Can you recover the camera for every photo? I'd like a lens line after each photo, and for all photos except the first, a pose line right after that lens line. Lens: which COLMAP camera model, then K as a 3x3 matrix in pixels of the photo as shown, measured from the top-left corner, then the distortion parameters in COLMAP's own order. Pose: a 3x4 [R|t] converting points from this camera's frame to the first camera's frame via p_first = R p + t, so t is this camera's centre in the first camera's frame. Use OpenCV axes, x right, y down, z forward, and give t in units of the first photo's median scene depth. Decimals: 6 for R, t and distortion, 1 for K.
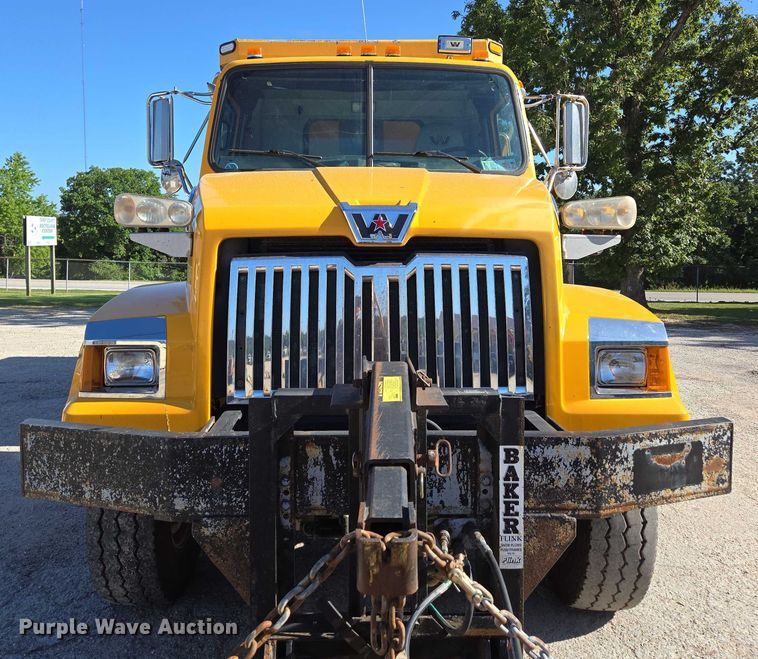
lens RADIAL K [[687.1, 0, 372.2], [0, 687.1, 281.8], [0, 0, 1]] dist [0.052162, -0.009713]
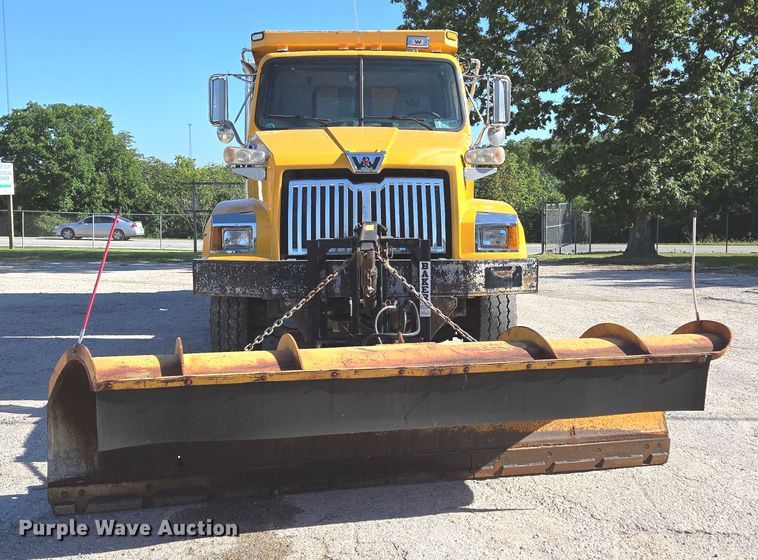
lens RADIAL K [[859.5, 0, 379.0], [0, 859.5, 280.0], [0, 0, 1]] dist [0.078275, -0.022887]
pose [[0.999891, -0.007524, 0.012678, 0.014182], [0.006984, 0.999089, 0.042110, 0.142465], [-0.012983, -0.042017, 0.999033, -1.403152]]
